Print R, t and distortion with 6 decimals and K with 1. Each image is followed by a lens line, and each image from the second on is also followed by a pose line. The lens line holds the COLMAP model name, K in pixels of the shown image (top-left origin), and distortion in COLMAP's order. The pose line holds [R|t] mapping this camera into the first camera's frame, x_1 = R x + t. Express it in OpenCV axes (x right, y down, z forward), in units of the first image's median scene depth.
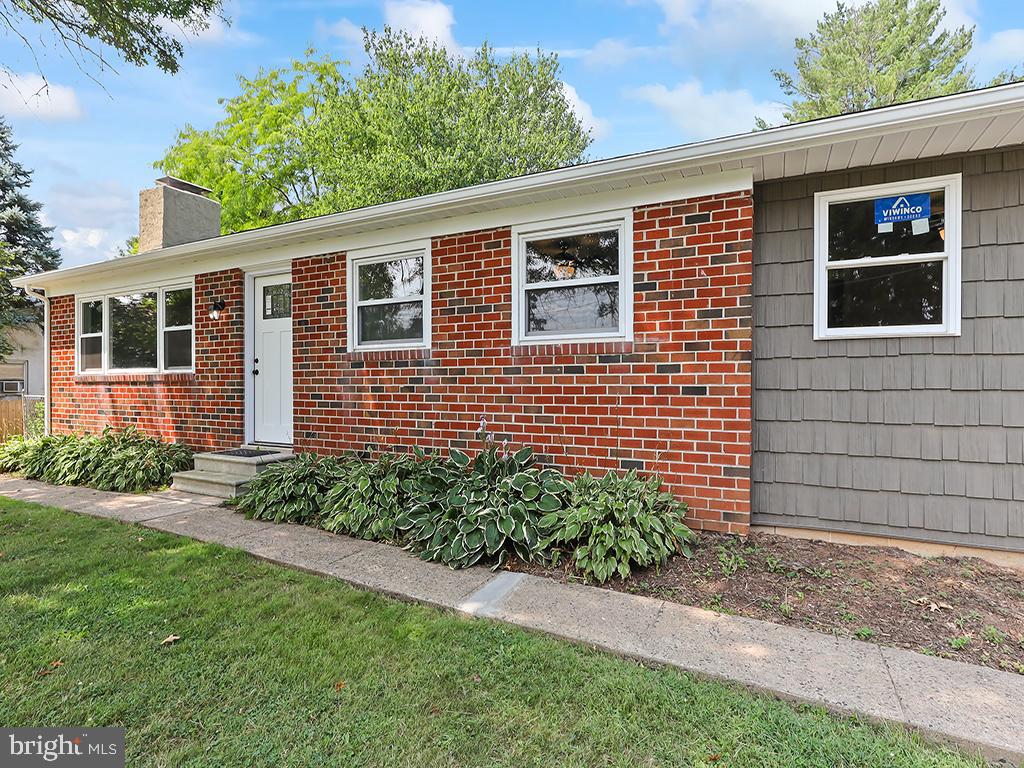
lens RADIAL K [[549.5, 0, 514.5], [0, 549.5, 386.5], [0, 0, 1]] dist [-0.001213, 0.000239]
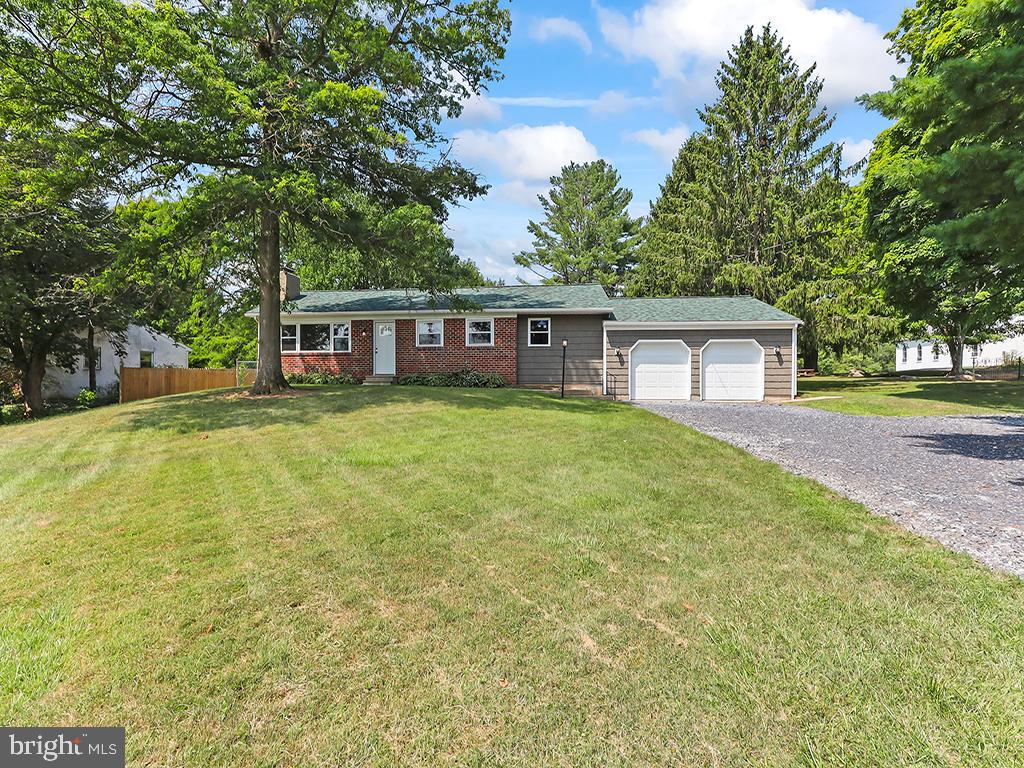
lens RADIAL K [[468.8, 0, 512.7], [0, 468.8, 383.1], [0, 0, 1]] dist [0.001000, 0.000028]
pose [[0.935166, -0.002148, 0.354203, -1.112399], [0.001655, 0.999997, 0.001695, 0.242369], [-0.354205, -0.000999, 0.935167, -2.973281]]
